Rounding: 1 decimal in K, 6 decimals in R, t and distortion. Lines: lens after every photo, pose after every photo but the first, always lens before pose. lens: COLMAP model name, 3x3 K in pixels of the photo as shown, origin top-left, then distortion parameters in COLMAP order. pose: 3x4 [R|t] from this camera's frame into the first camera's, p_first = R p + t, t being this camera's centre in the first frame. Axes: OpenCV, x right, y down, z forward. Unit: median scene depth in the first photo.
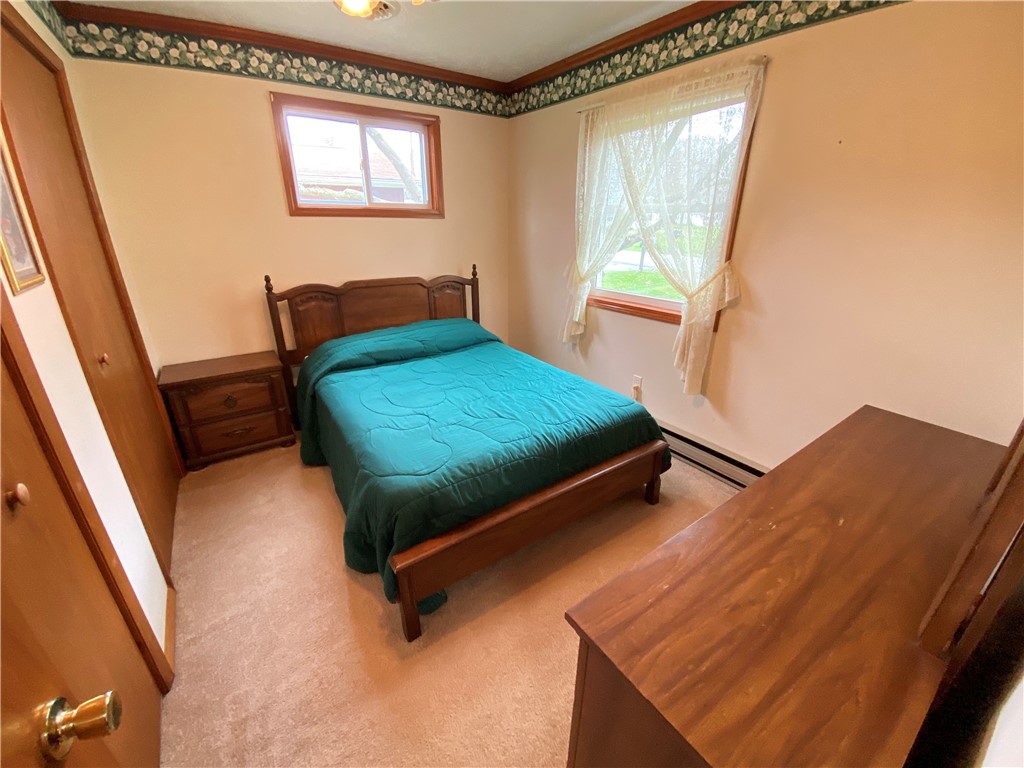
lens RADIAL K [[413.1, 0, 515.1], [0, 413.1, 387.2], [0, 0, 1]] dist [0.018263, -0.018513]
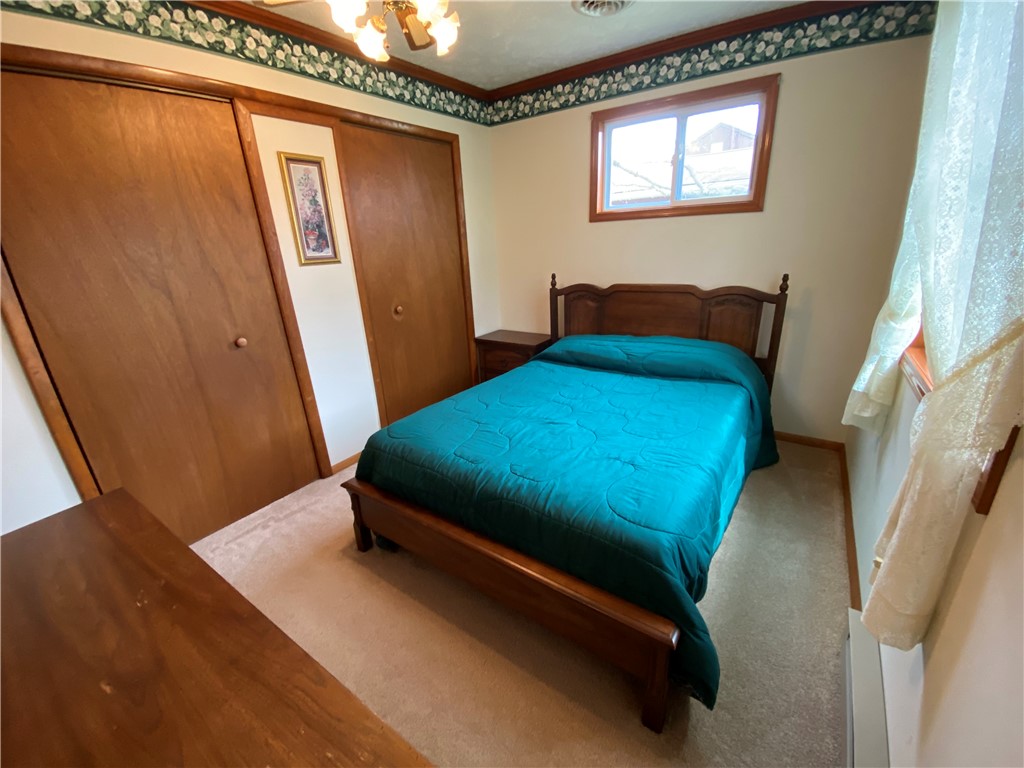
lens RADIAL K [[413.1, 0, 516.1], [0, 413.1, 390.6], [0, 0, 1]] dist [0.018263, -0.018513]
pose [[0.368674, 0.295378, -0.881381, 0.497043], [-0.303285, 0.934507, 0.186320, -0.132661], [0.878691, 0.198618, 0.434112, 0.418367]]
